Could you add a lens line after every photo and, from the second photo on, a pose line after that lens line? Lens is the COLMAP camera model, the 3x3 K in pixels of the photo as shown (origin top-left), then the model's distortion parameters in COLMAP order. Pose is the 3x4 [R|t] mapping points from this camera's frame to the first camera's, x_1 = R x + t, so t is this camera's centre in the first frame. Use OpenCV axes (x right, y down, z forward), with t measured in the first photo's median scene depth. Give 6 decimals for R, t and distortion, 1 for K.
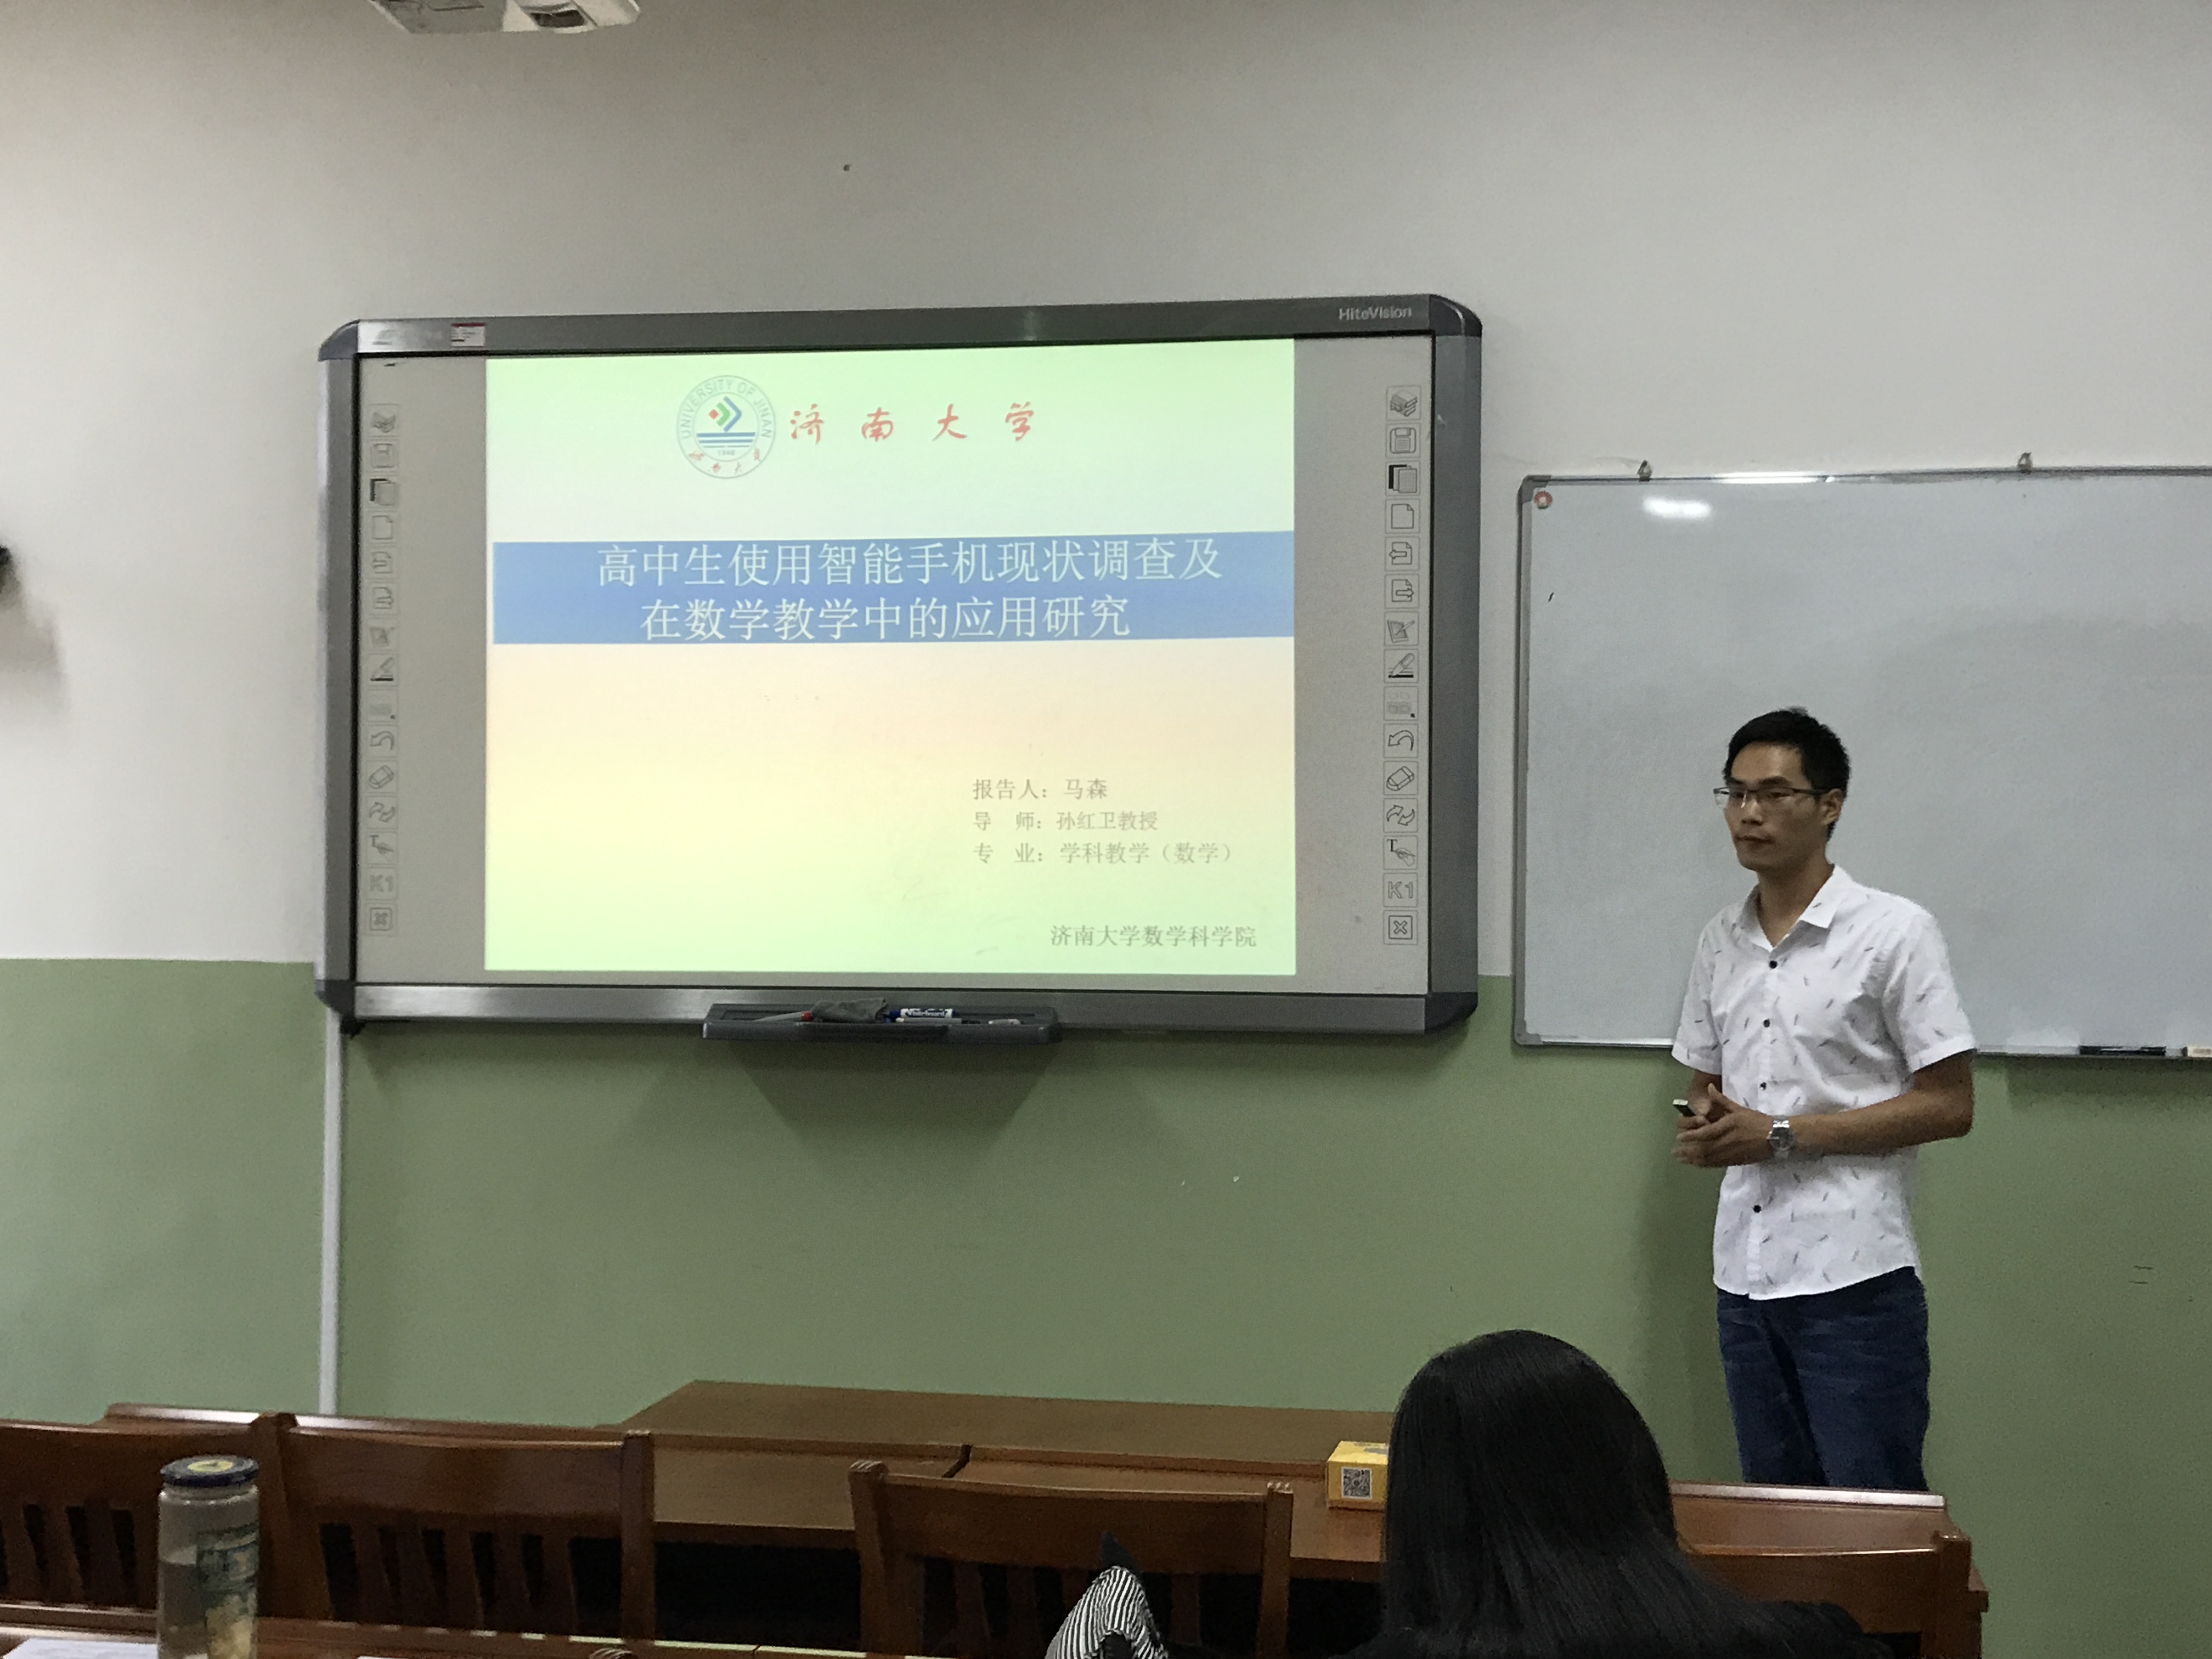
lens RADIAL K [[2772.5, 0, 1105.6], [0, 2772.5, 832.8], [0, 0, 1]] dist [-0.011313, 0.000000]
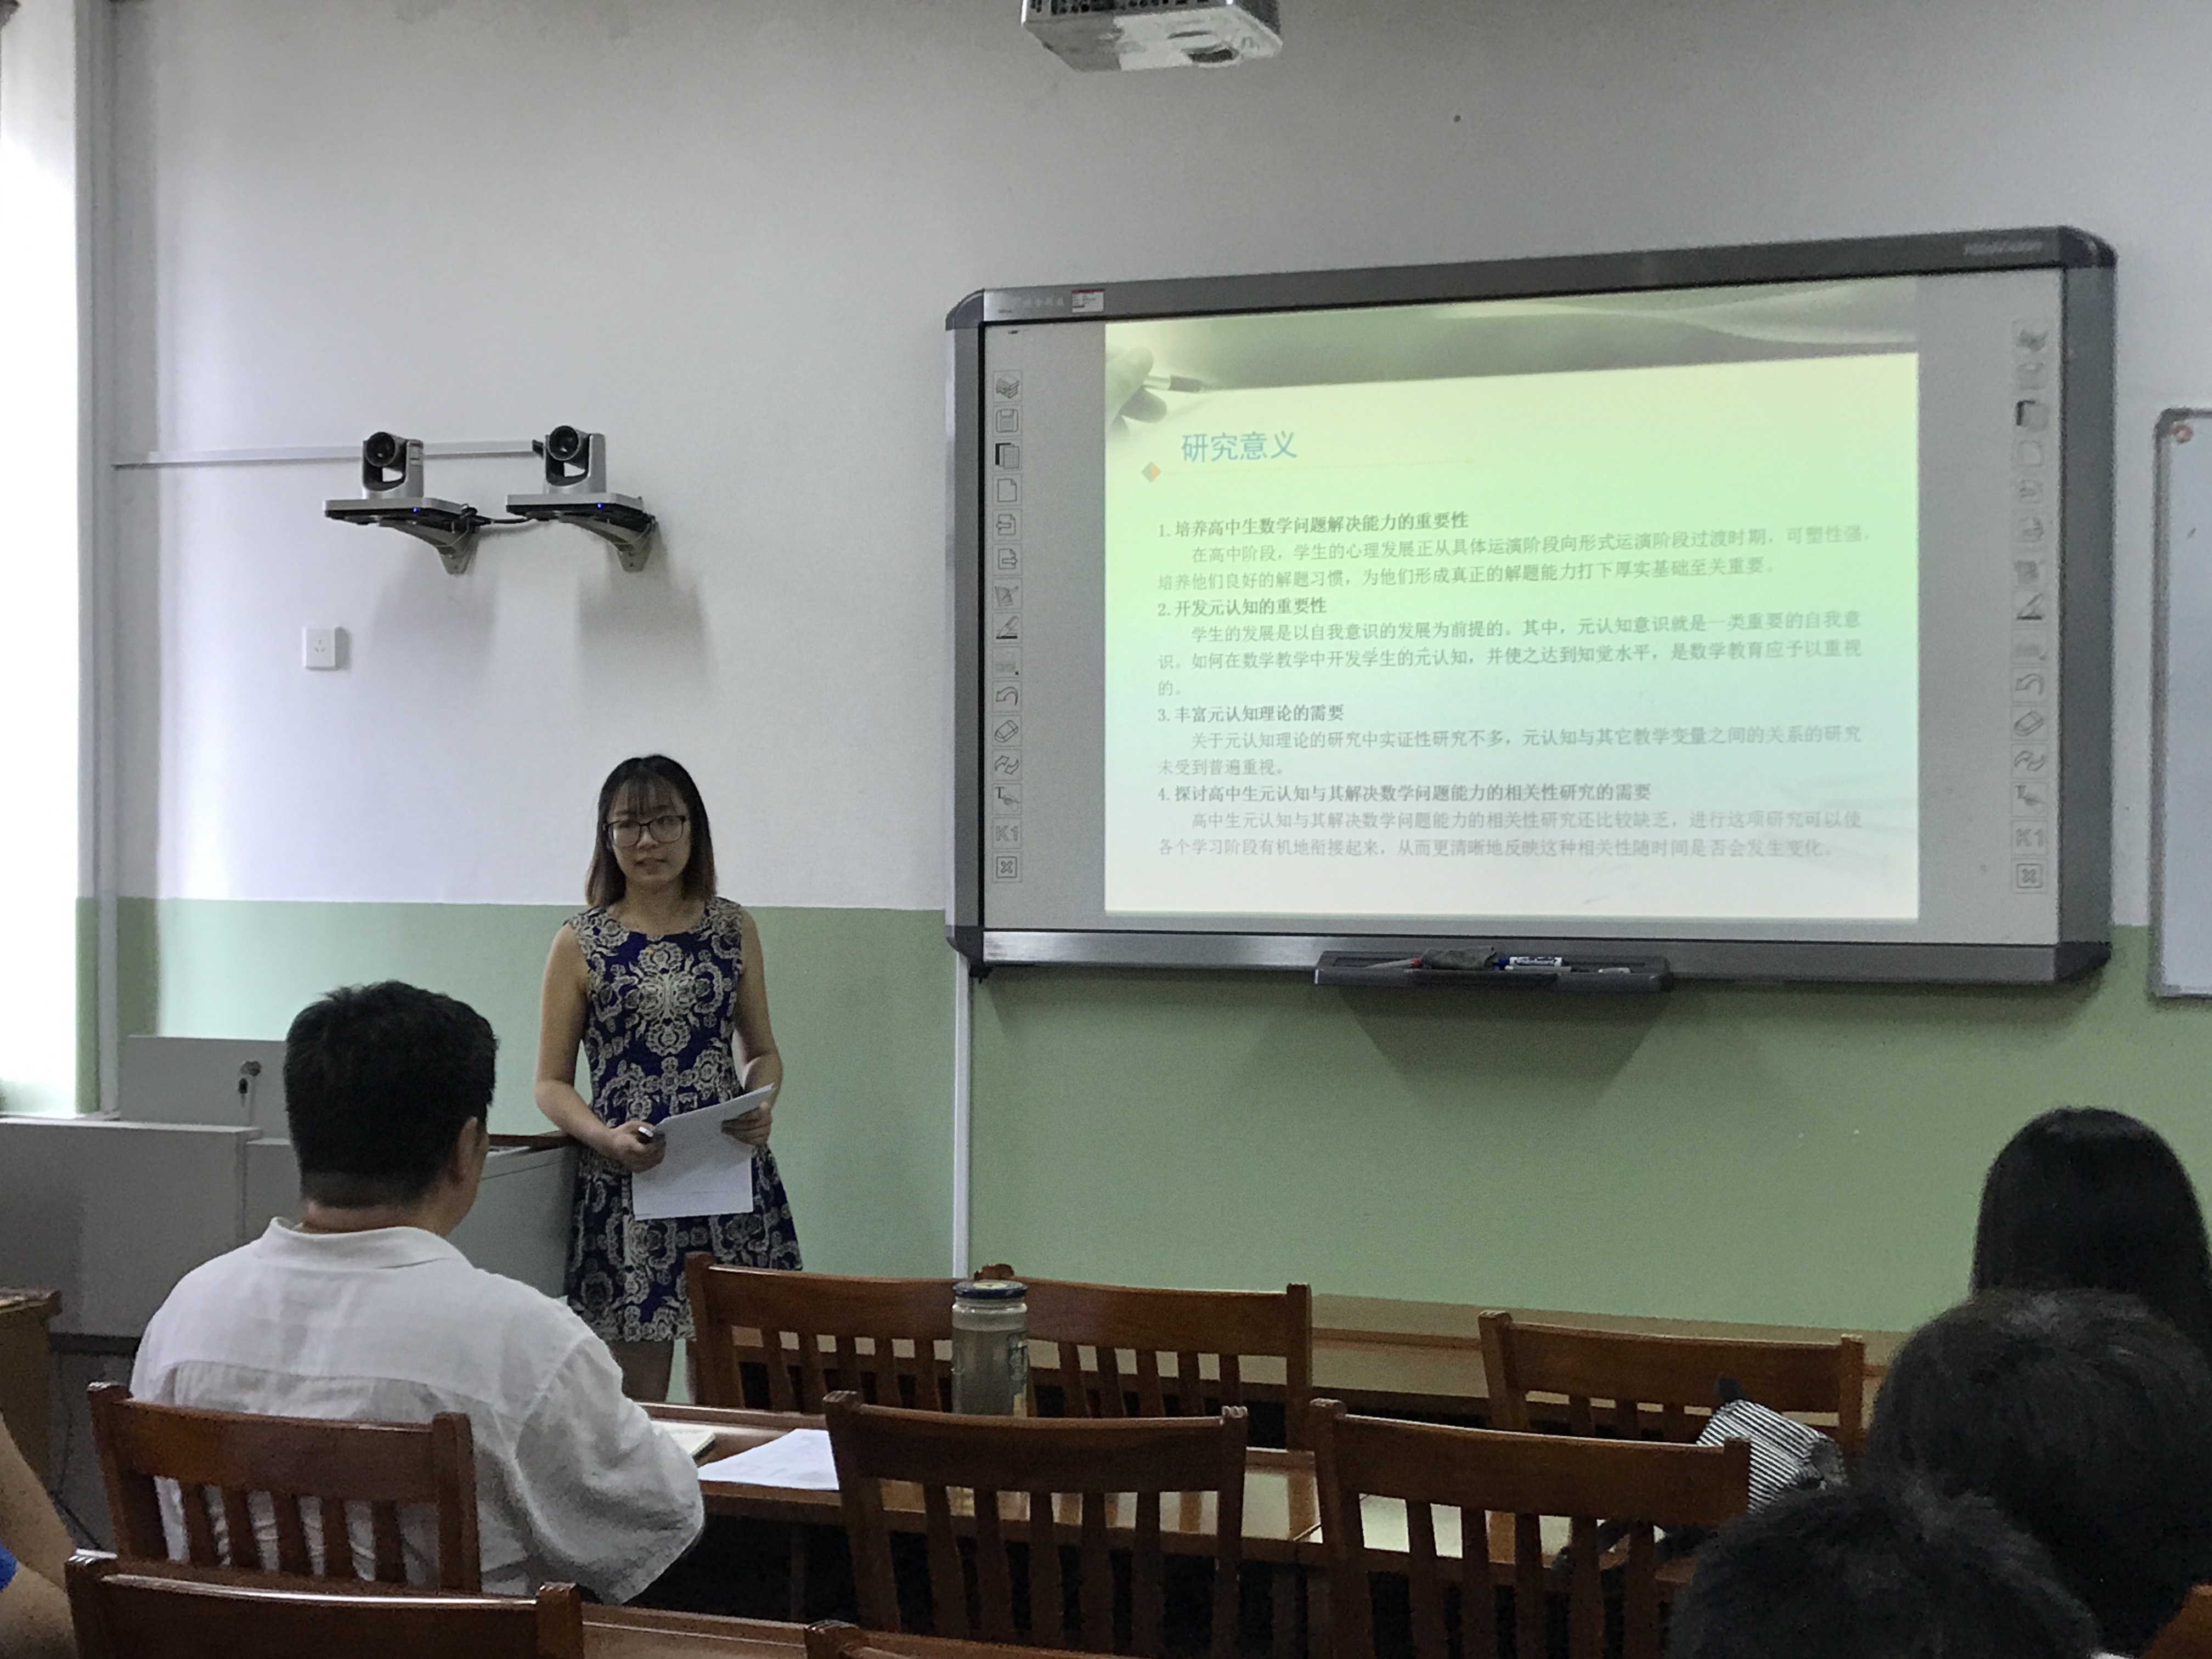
lens RADIAL K [[3799.5, 0, 1104.5], [0, 3799.5, 831.6], [0, 0, 1]] dist [0.274370, 0.000000]
pose [[0.985865, -0.003128, -0.167514, 0.013419], [0.005838, 0.999860, 0.015691, -0.004579], [0.167441, -0.016448, 0.985745, -0.398165]]
